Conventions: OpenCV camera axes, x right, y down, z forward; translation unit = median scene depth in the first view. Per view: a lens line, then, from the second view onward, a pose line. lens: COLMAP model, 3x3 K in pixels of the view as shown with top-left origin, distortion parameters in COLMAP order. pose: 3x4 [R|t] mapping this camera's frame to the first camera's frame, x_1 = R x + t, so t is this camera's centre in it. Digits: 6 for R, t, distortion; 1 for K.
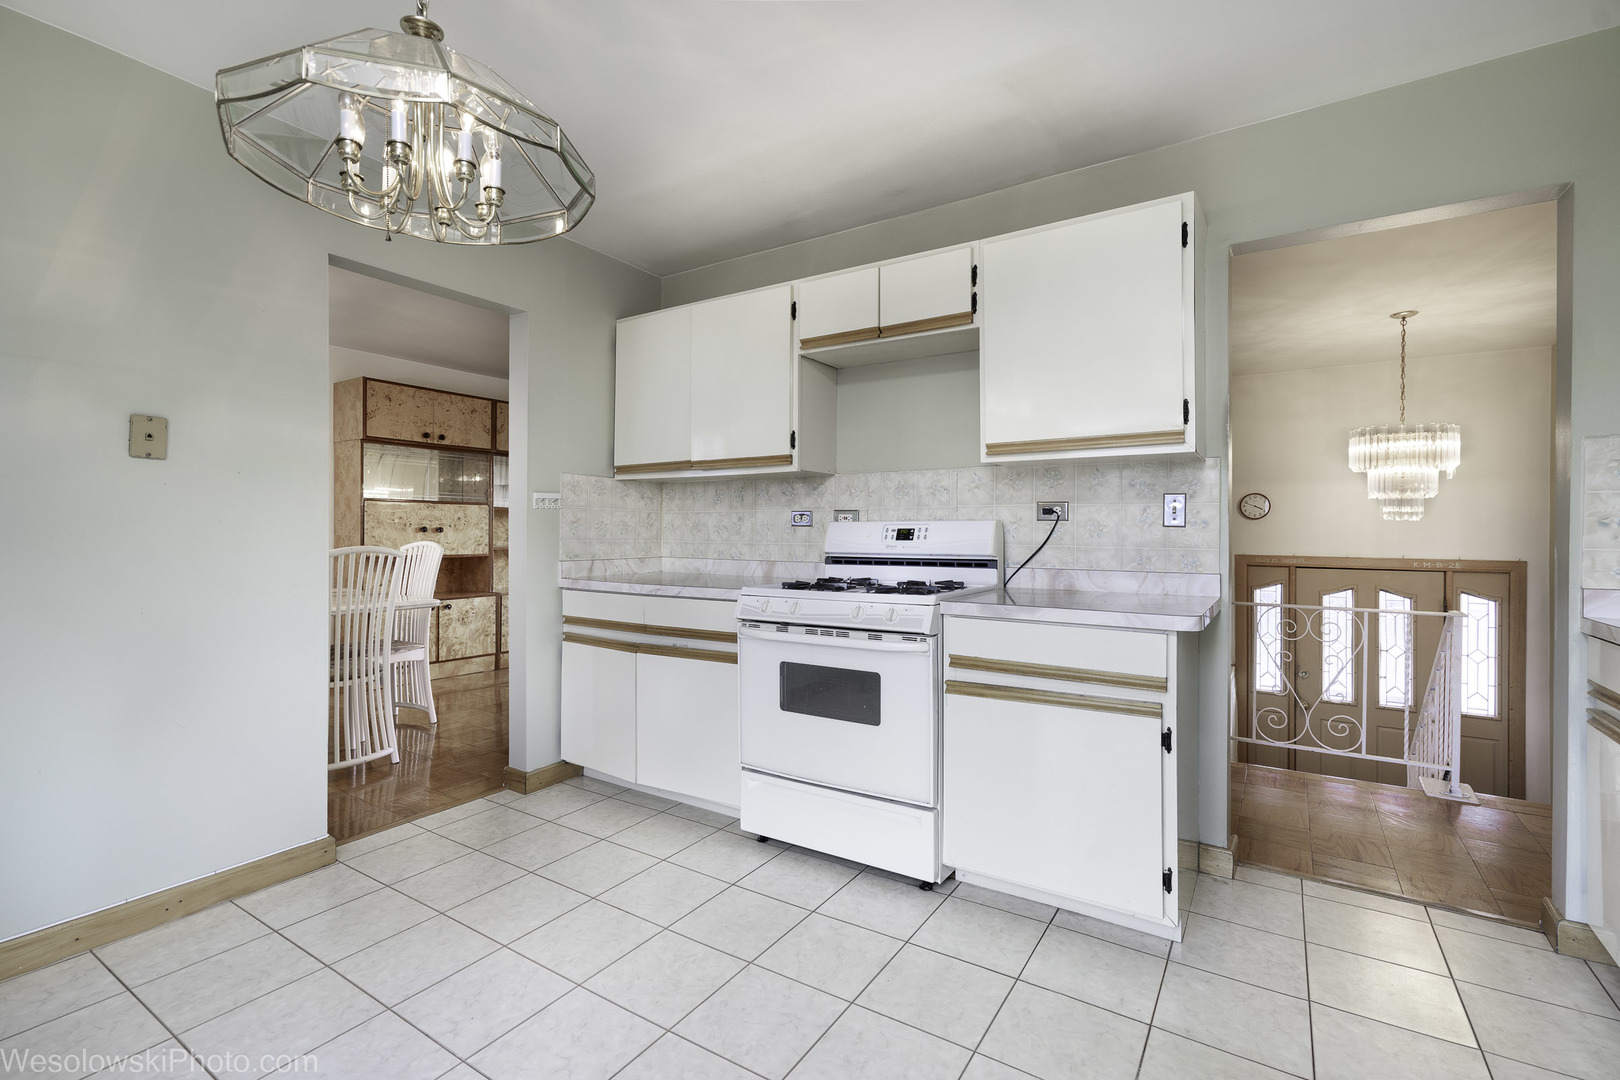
lens RADIAL K [[740.8, 0, 802.8], [0, 740.8, 536.8], [0, 0, 1]] dist [0.003743, 0.001550]
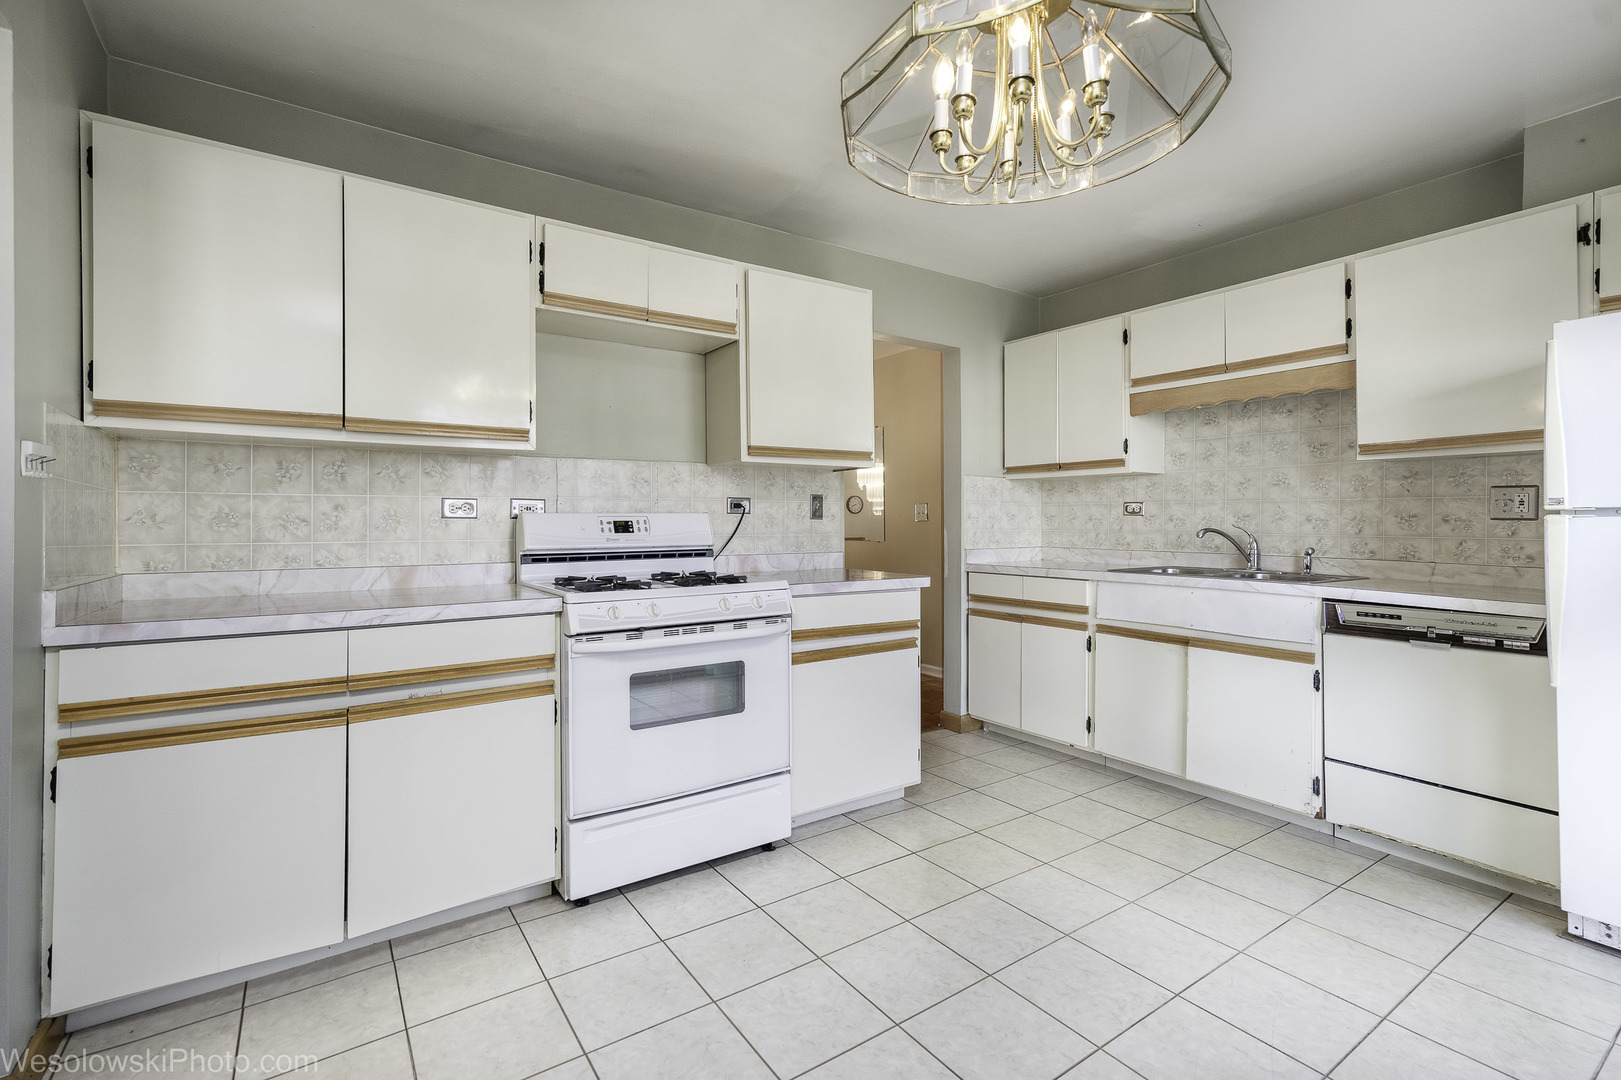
lens RADIAL K [[741.3, 0, 822.0], [0, 741.3, 524.0], [0, 0, 1]] dist [0.003743, 0.001550]
pose [[0.372753, -0.004854, 0.927918, -0.641395], [0.013081, 0.999914, -0.000024, -0.003487], [-0.927838, 0.012147, 0.372785, 0.402782]]
